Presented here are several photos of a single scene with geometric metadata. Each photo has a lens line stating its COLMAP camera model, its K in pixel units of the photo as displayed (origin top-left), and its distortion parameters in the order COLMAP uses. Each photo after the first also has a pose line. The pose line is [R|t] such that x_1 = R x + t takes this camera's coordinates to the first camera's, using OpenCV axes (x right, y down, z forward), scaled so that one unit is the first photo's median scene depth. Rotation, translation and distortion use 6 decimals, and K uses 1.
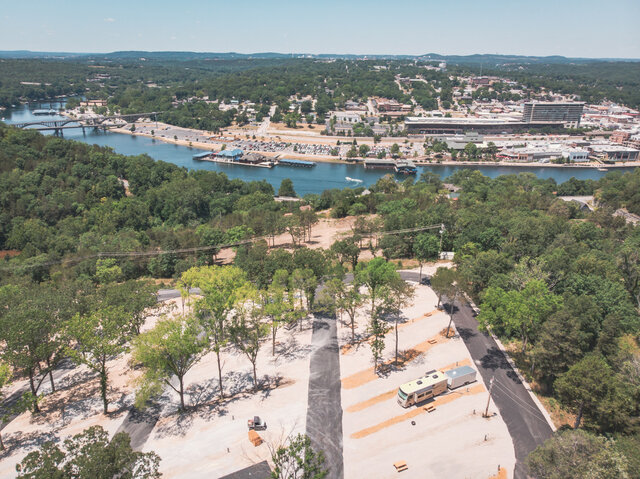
lens RADIAL K [[476.8, 0, 320.0], [0, 476.8, 239.5], [0, 0, 1]] dist [-0.013026, 0.001126]
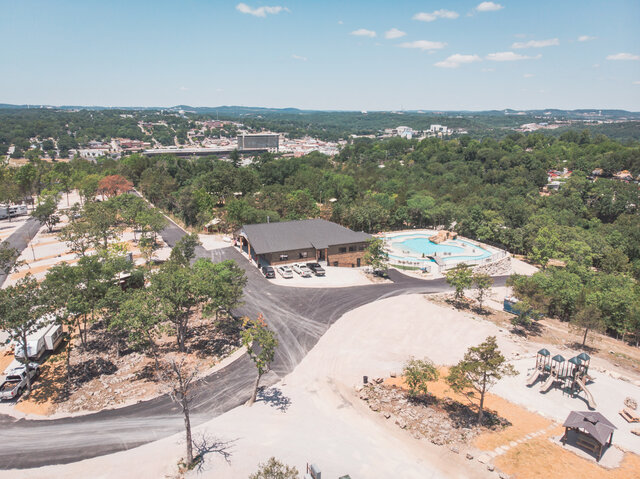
lens RADIAL K [[476.8, 0, 320.0], [0, 476.8, 239.5], [0, 0, 1]] dist [-0.013026, 0.001126]
pose [[0.885737, -0.115760, 0.449522, 0.007231], [0.159957, 0.985208, -0.061469, 0.080371], [-0.435758, 0.126350, 0.891152, -0.165794]]
